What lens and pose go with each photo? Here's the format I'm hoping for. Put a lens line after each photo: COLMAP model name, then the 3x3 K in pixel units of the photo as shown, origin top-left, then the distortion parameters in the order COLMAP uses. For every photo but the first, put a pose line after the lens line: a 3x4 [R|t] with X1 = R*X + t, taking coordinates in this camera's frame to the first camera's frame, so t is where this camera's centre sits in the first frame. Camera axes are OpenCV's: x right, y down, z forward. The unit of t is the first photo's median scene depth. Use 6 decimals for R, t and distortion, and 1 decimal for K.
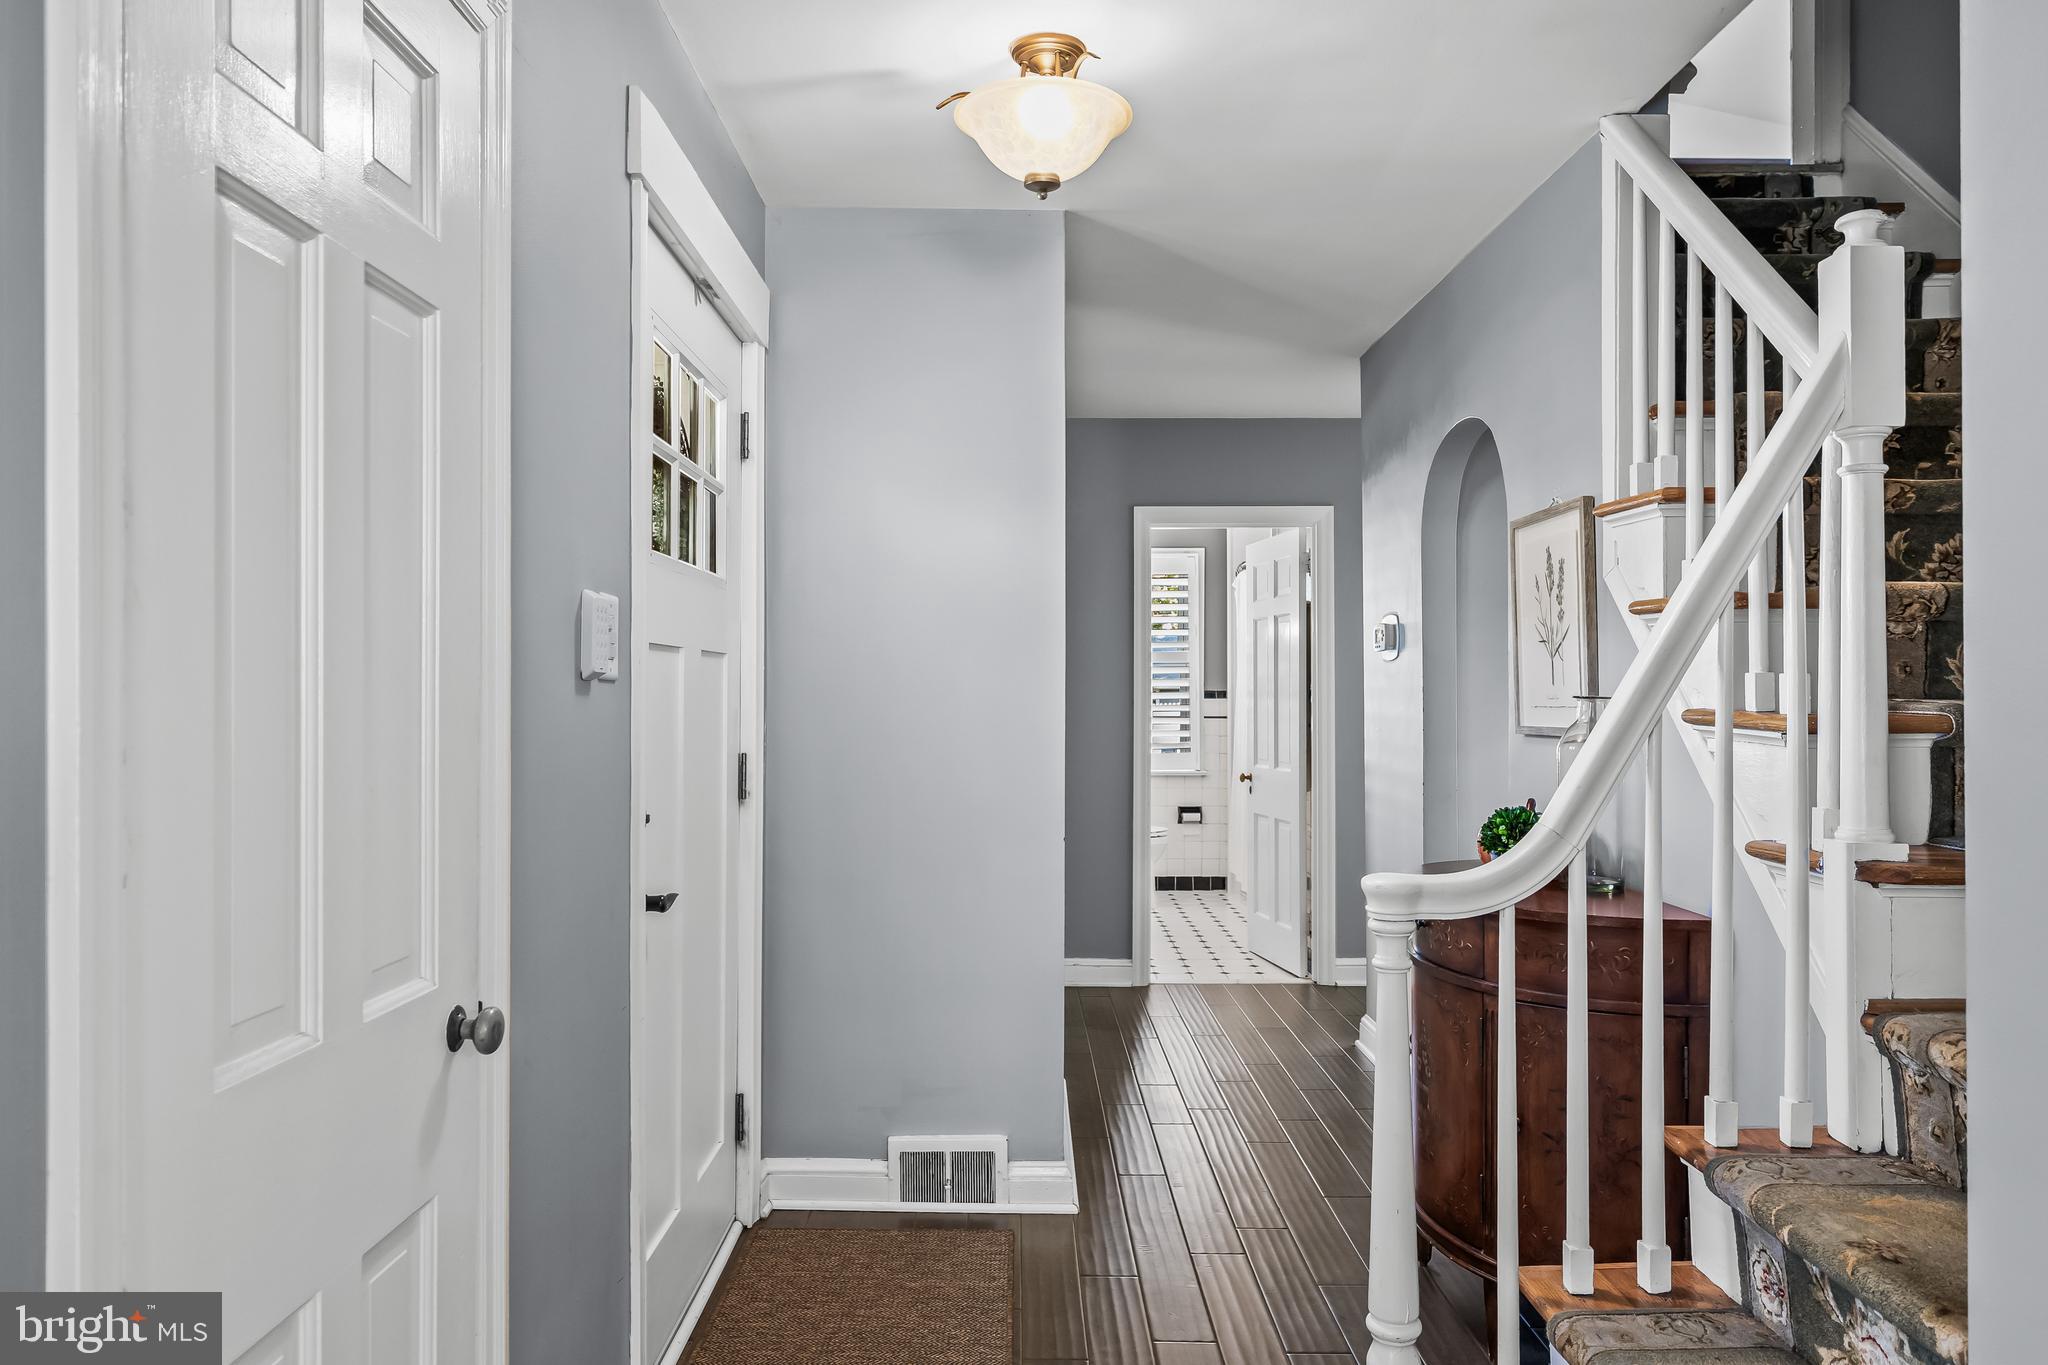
lens RADIAL K [[1288.6, 0, 1024.0], [0, 1288.6, 682.5], [0, 0, 1]] dist [0.003829, -0.001680]
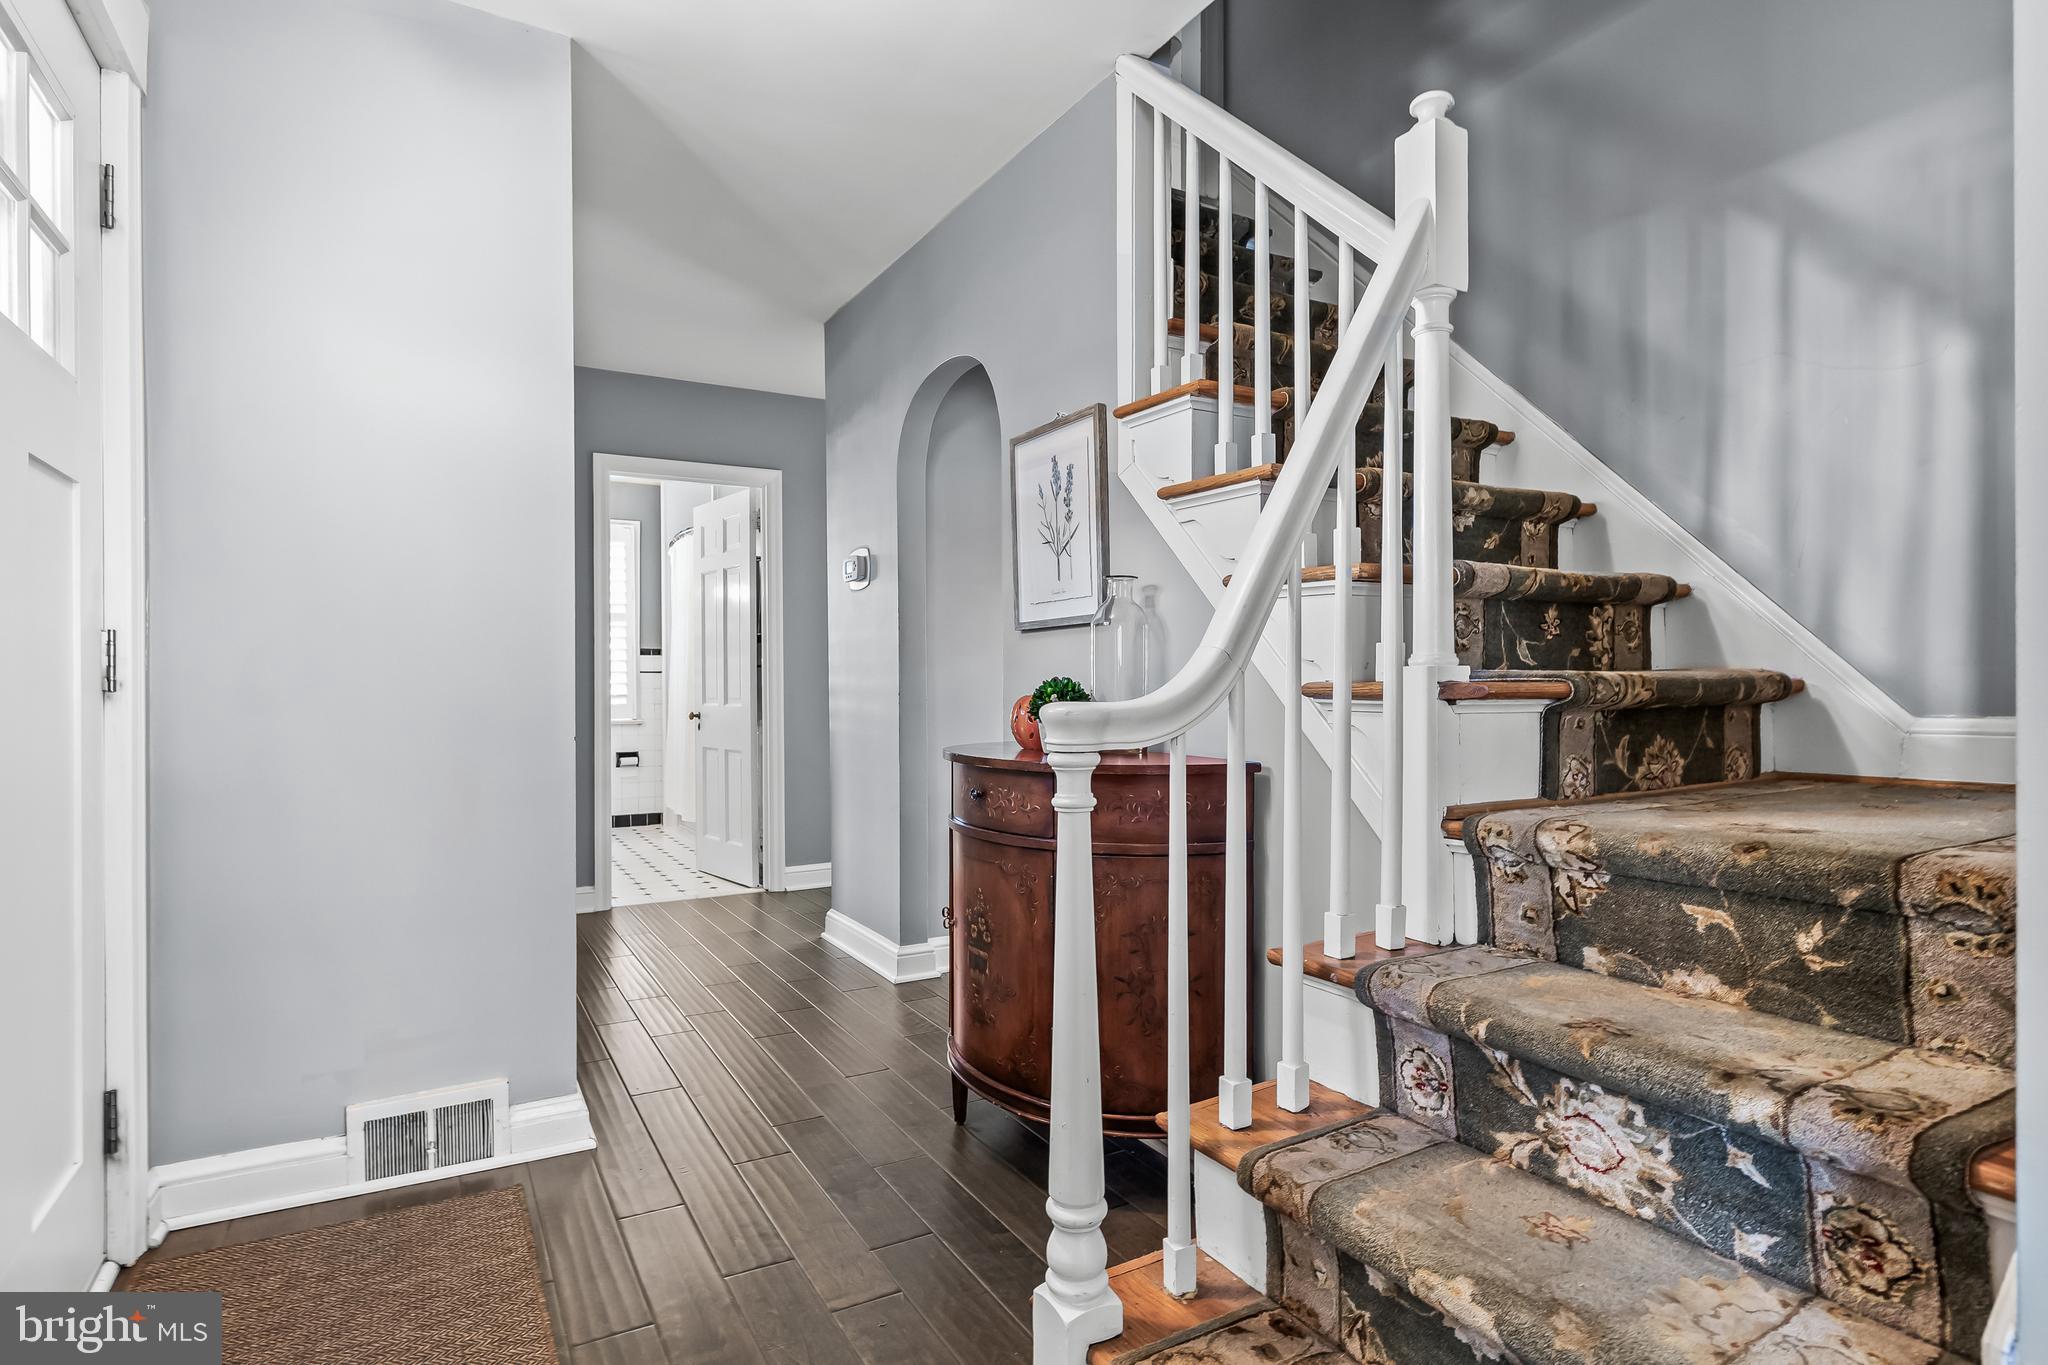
lens RADIAL K [[1037.8, 0, 1024.0], [0, 1037.8, 682.5], [0, 0, 1]] dist [-0.004207, 0.000436]
pose [[0.871828, -0.005708, 0.489778, -0.053788], [-0.005431, 0.999758, 0.021318, 0.070947], [-0.489782, -0.021246, 0.871586, 0.235534]]
